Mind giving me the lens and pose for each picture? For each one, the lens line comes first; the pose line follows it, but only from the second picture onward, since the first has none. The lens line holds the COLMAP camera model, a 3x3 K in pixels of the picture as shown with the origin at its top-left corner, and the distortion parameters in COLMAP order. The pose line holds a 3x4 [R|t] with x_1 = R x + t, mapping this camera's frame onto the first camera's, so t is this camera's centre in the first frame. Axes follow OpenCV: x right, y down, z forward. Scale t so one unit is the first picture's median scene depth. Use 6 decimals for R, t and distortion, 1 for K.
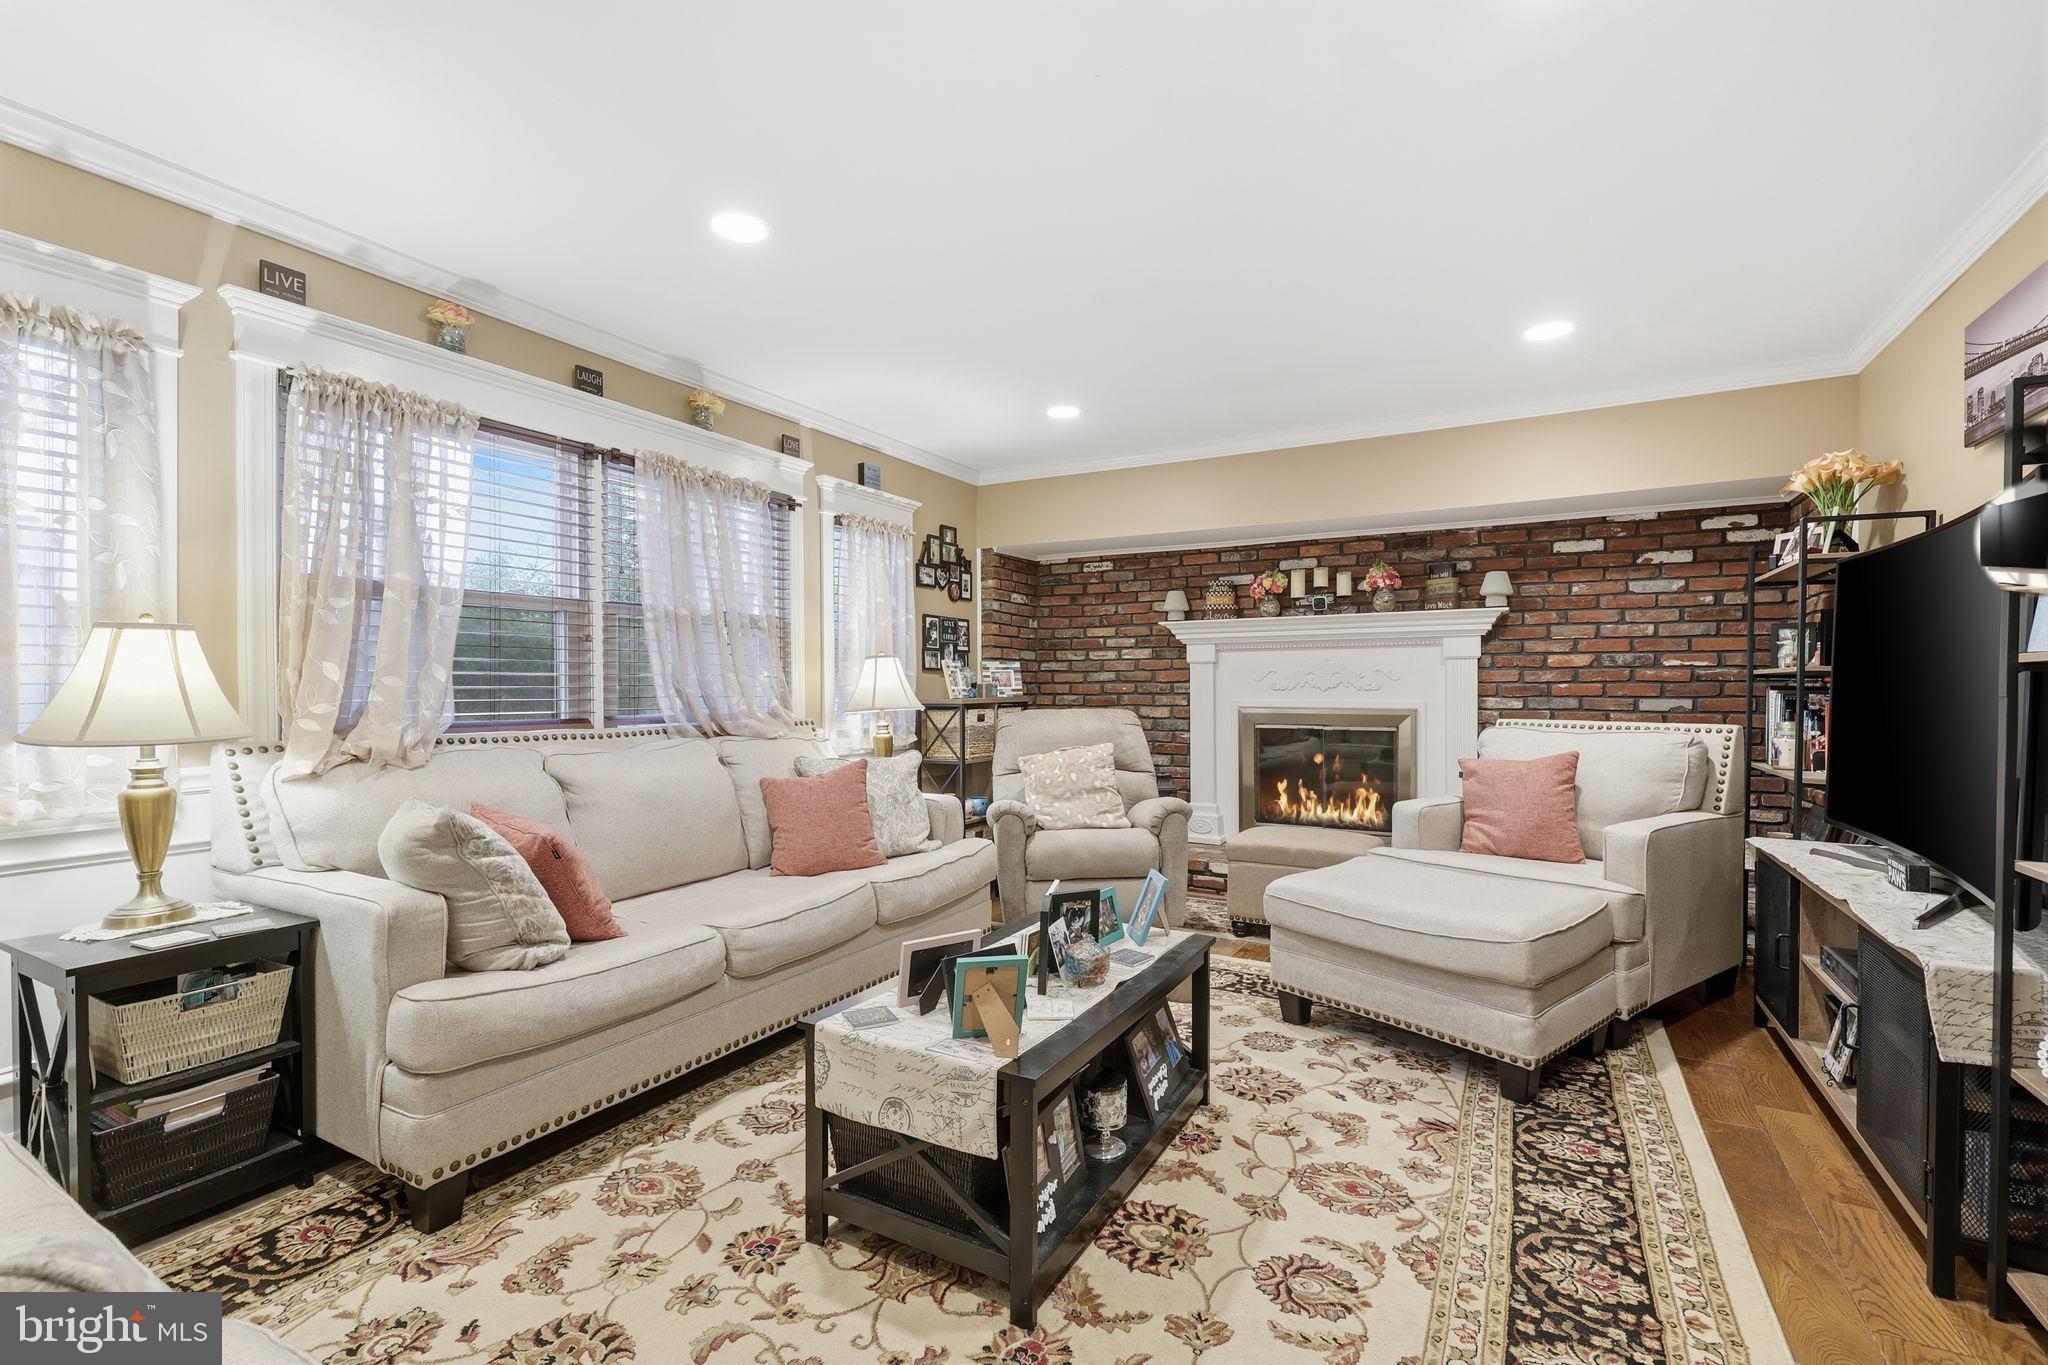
lens RADIAL K [[899.7, 0, 1010.6], [0, 899.7, 693.2], [0, 0, 1]] dist [0.000369, 0.000006]
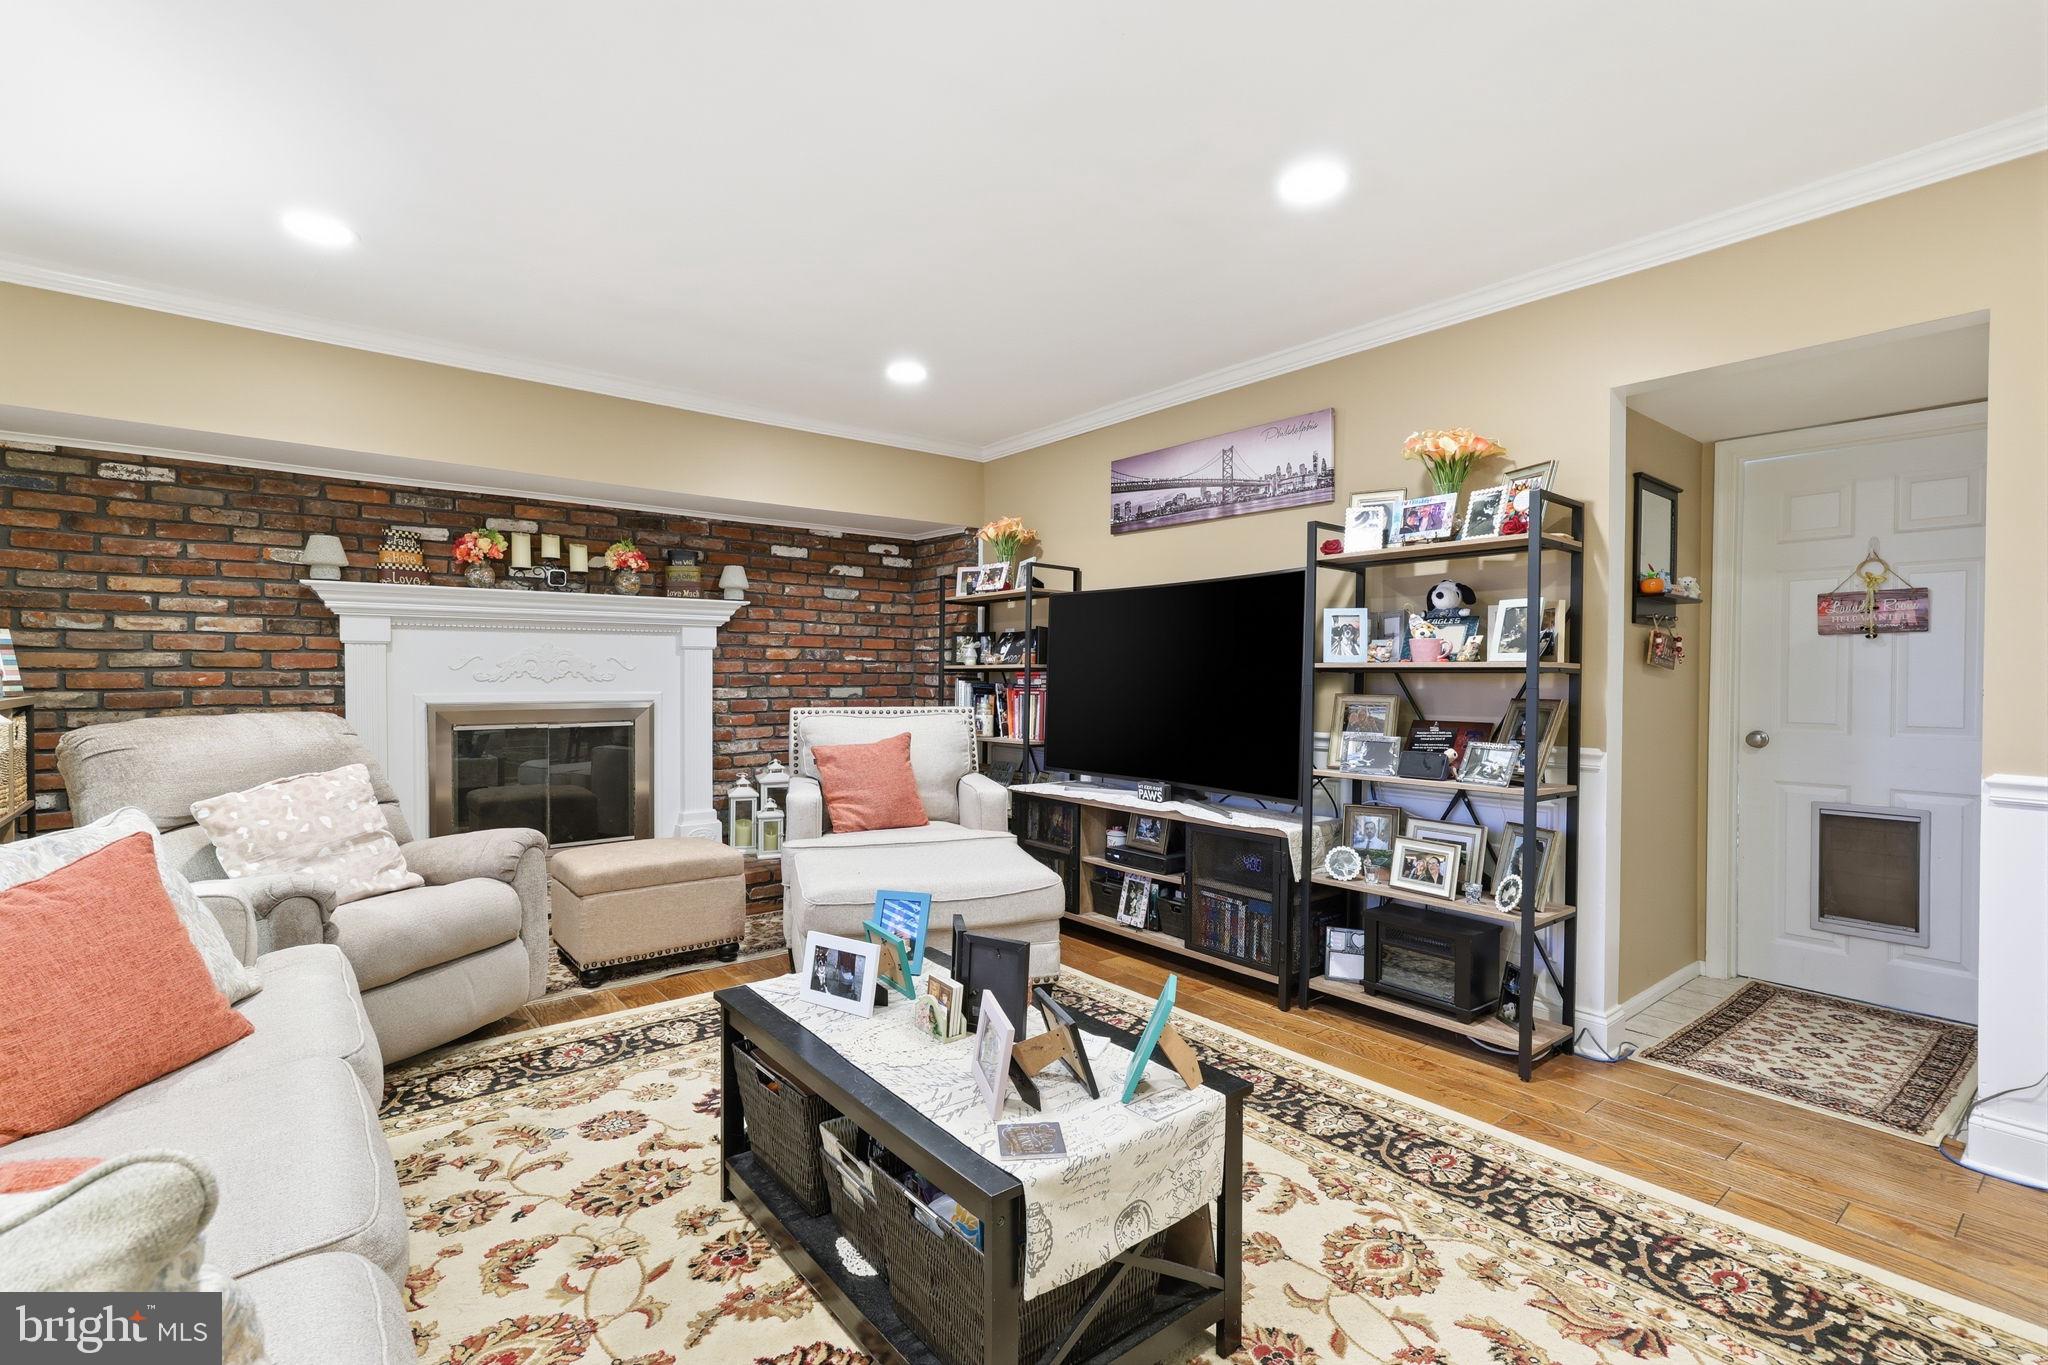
lens RADIAL K [[945.1, 0, 1019.7], [0, 945.1, 688.9], [0, 0, 1]] dist [0.000631, 0.000125]
pose [[0.355927, -0.011655, 0.934441, -0.354574], [0.003667, 0.999932, 0.011076, -0.004612], [-0.934507, -0.000516, 0.355946, 0.302954]]
